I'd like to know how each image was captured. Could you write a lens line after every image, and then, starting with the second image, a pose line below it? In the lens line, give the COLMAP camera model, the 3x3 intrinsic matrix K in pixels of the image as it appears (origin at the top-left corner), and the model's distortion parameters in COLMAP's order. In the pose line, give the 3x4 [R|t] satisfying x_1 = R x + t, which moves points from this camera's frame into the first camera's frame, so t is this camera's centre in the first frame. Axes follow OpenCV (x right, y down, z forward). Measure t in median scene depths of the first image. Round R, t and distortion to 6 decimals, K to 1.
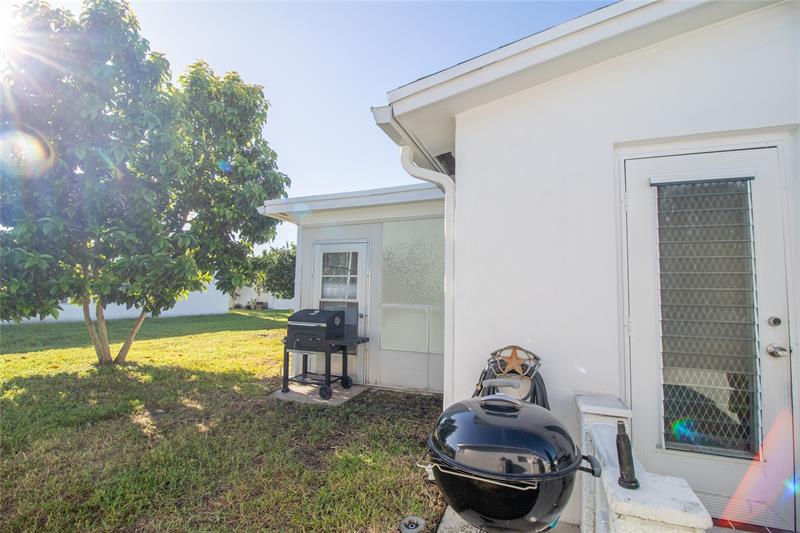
lens RADIAL K [[370.0, 0, 382.3], [0, 370.0, 265.5], [0, 0, 1]] dist [-0.000599, -0.000001]
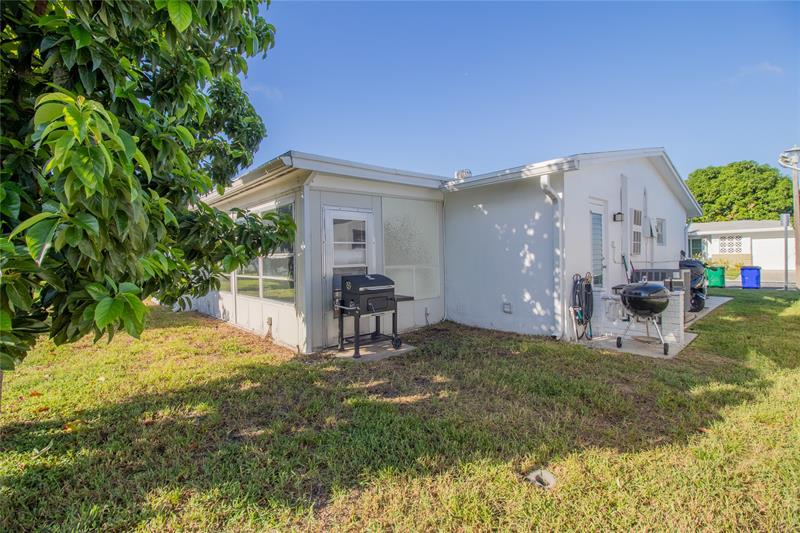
lens RADIAL K [[370.0, 0, 382.3], [0, 370.0, 265.5], [0, 0, 1]] dist [-0.000599, -0.000001]
pose [[0.444107, -0.049568, 0.894602, -1.087680], [-0.038102, 0.996520, 0.074131, 0.012544], [-0.895163, -0.067008, 0.440673, 0.492099]]
